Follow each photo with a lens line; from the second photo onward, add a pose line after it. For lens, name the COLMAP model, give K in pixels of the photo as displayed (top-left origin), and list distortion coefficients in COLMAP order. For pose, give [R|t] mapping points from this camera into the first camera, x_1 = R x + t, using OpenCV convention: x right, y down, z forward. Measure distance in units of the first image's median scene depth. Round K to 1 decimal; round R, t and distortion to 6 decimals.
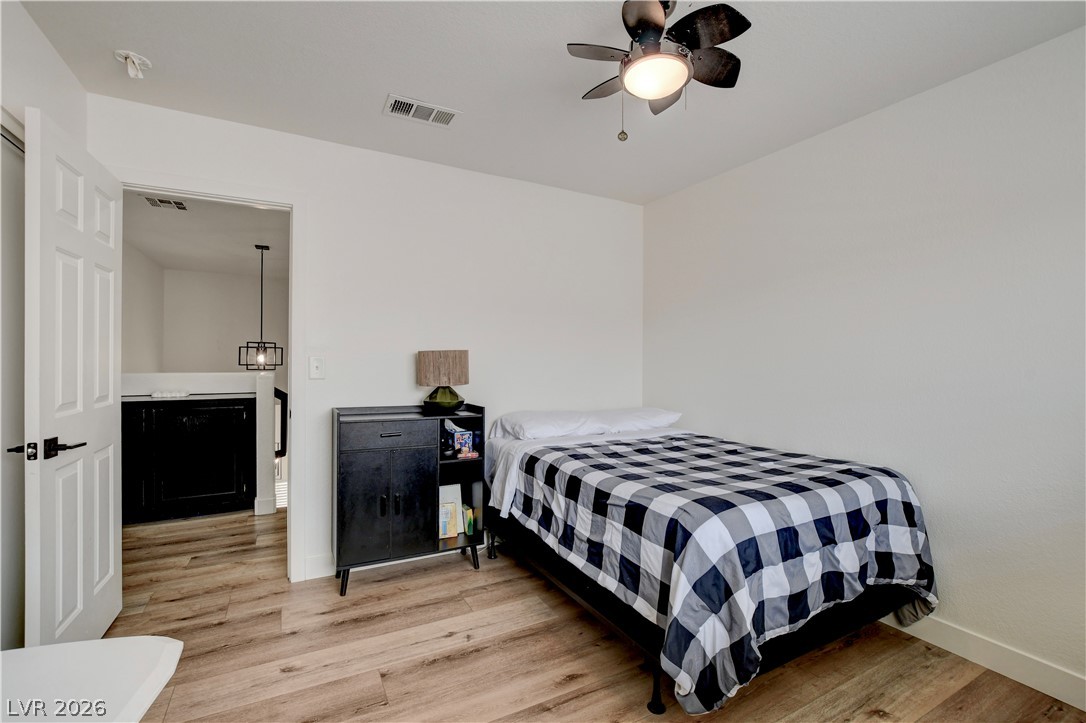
lens RADIAL K [[479.5, 0, 541.8], [0, 479.5, 357.2], [0, 0, 1]] dist [-0.021536, 0.003256]
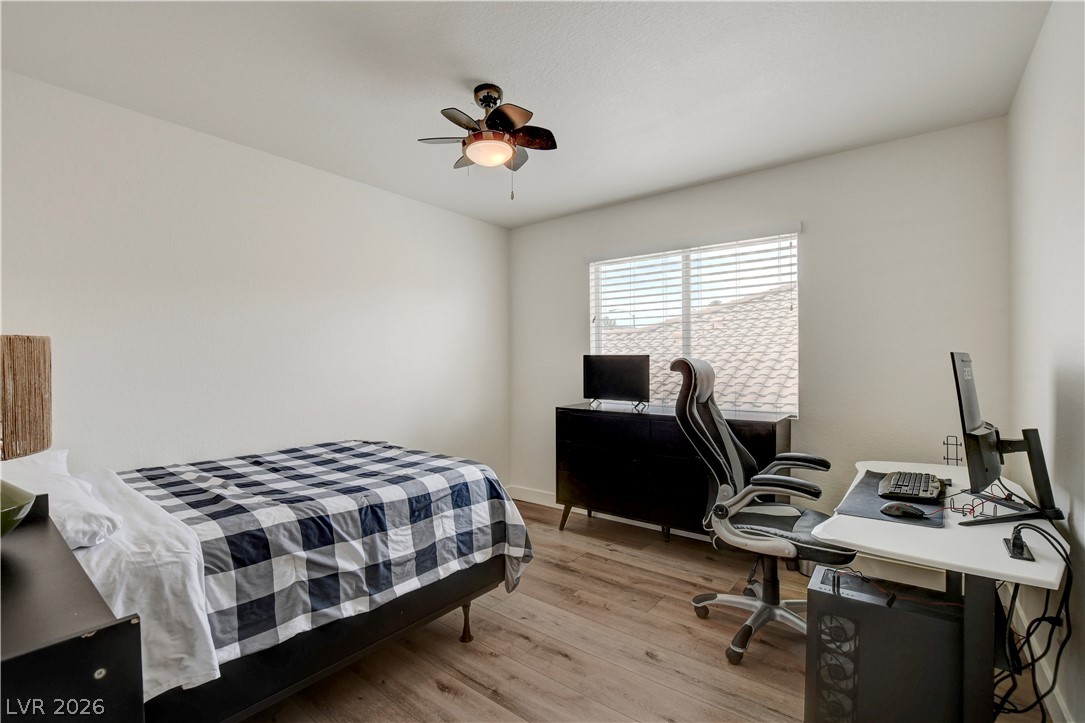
lens RADIAL K [[479.1, 0, 540.1], [0, 479.1, 365.5], [0, 0, 1]] dist [-0.021536, 0.003256]
pose [[-0.402221, -0.006995, 0.915516, -0.916905], [-0.006655, 0.999967, 0.004717, 0.005053], [-0.915519, -0.004196, -0.402254, 1.231165]]
